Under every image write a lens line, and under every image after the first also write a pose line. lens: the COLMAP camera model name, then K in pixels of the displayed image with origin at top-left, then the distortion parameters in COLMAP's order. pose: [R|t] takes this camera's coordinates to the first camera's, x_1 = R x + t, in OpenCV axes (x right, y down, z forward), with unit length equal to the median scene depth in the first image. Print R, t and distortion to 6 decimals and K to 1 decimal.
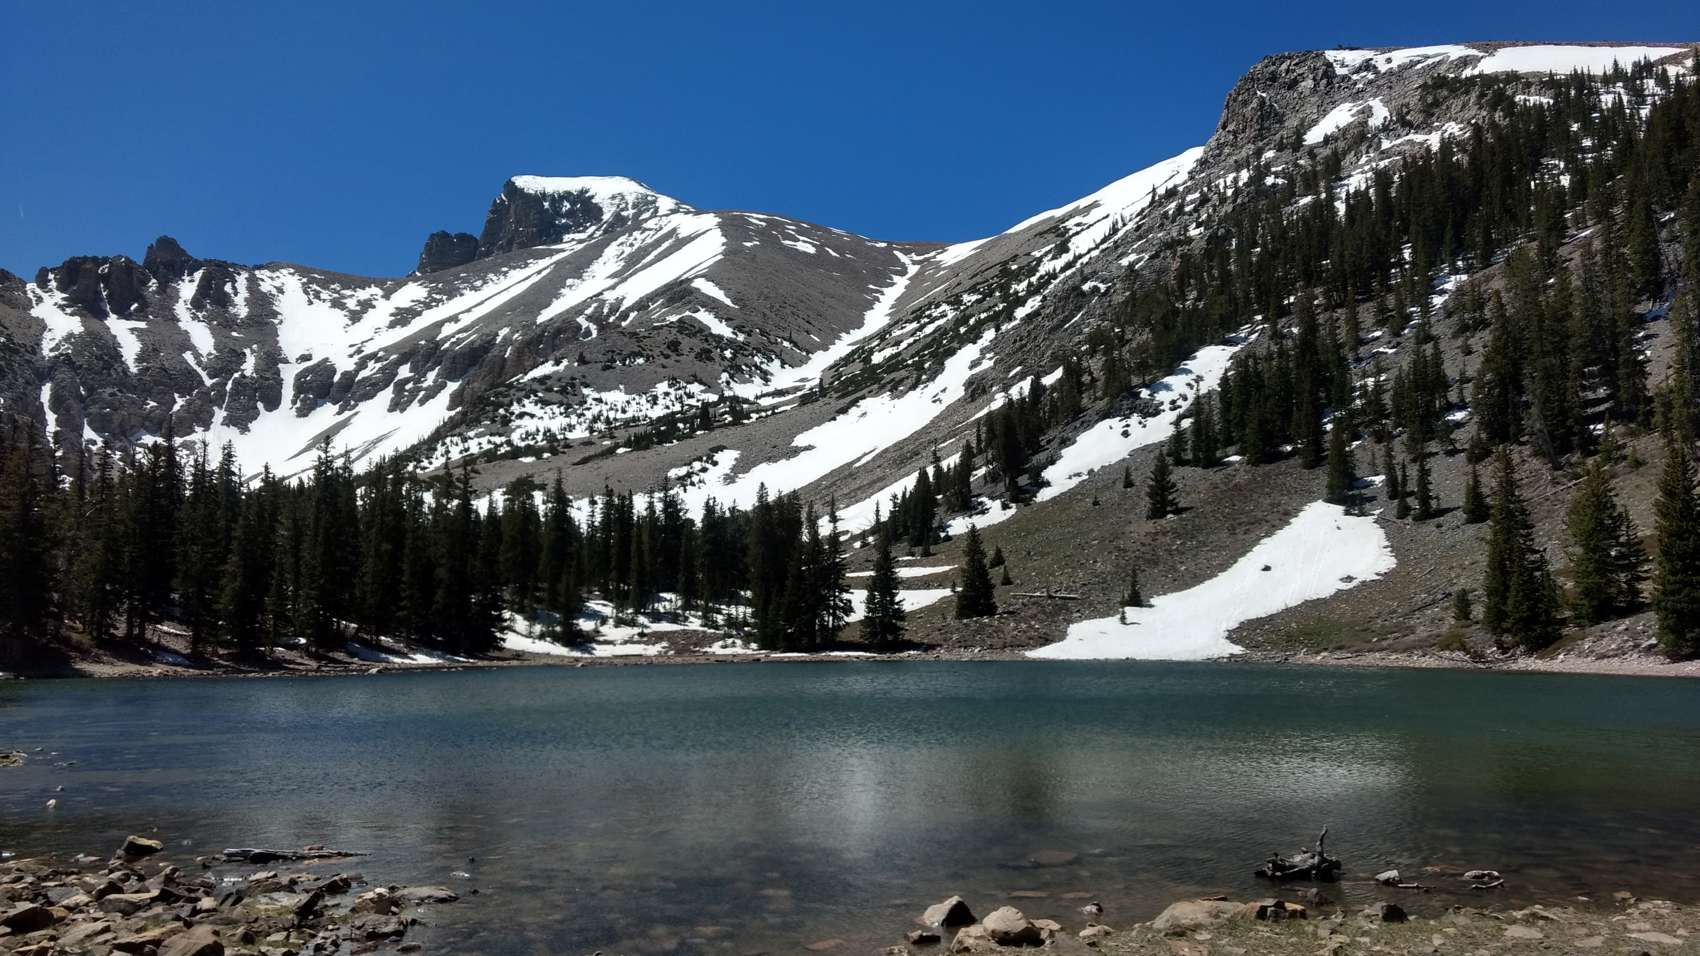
lens RADIAL K [[1343.4, 0, 857.0], [0, 1343.4, 482.9], [0, 0, 1]] dist [0.092208, -0.199391]
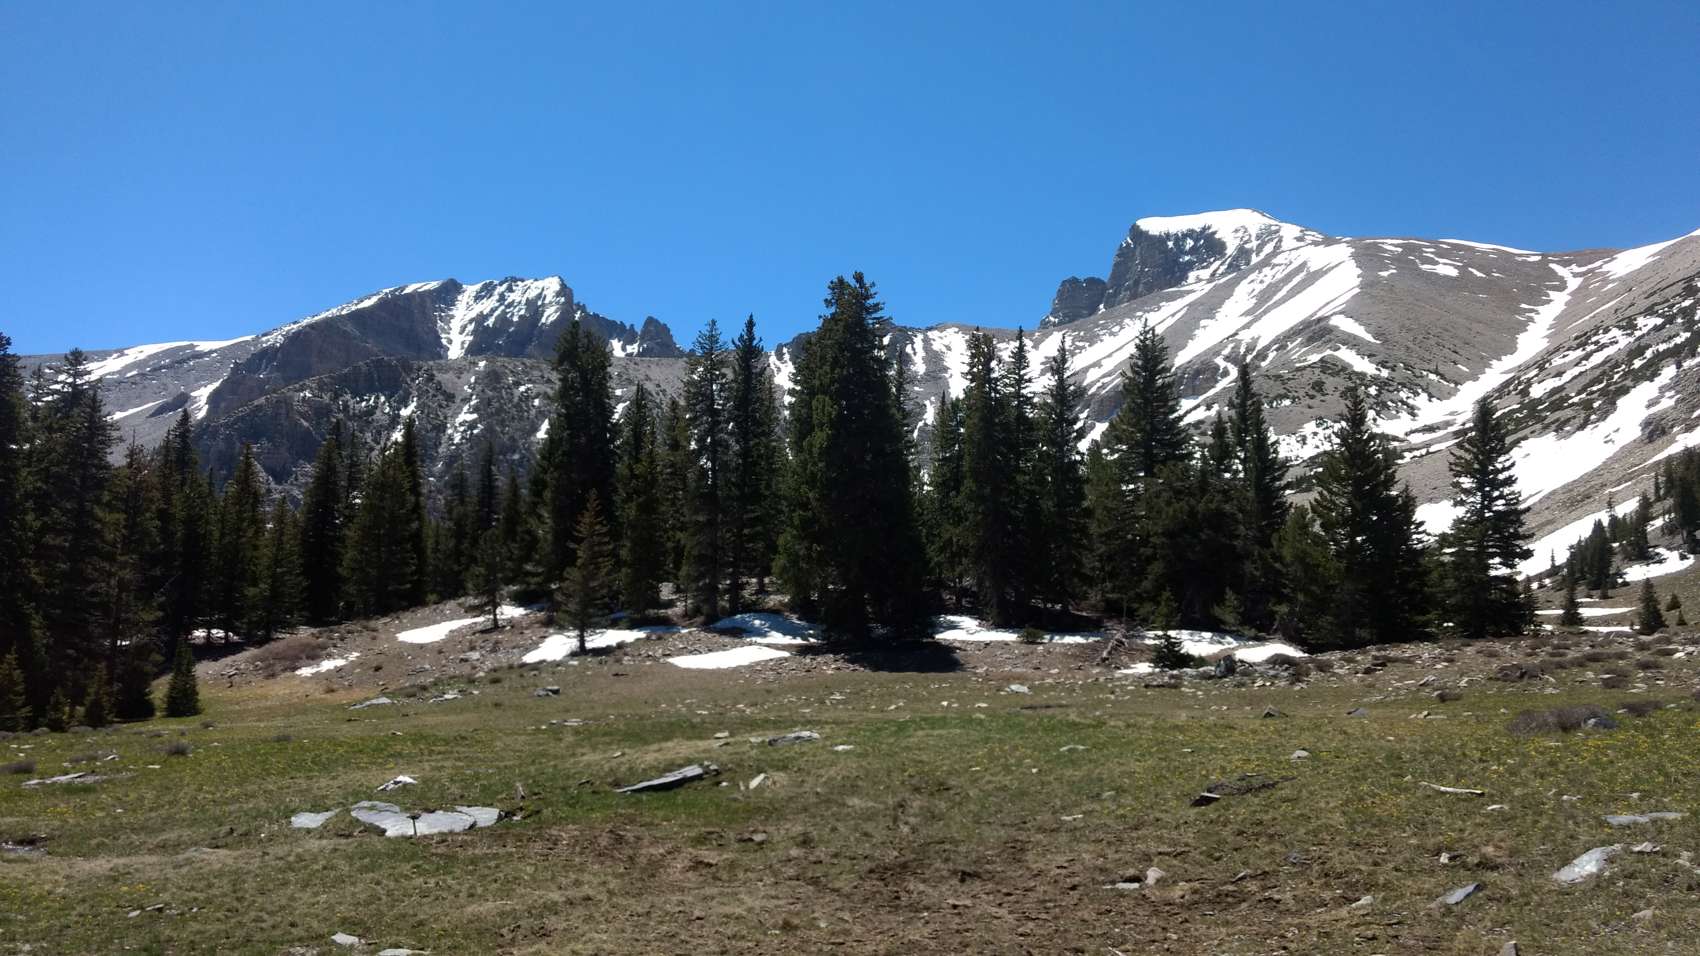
lens RADIAL K [[1355.7, 0, 847.0], [0, 1355.7, 470.0], [0, 0, 1]] dist [-0.006393, 0.085199]
pose [[0.900659, -0.019922, -0.434070, -0.010698], [0.008689, 0.999574, -0.027848, -0.012912], [0.434440, 0.021310, 0.900449, -0.159073]]
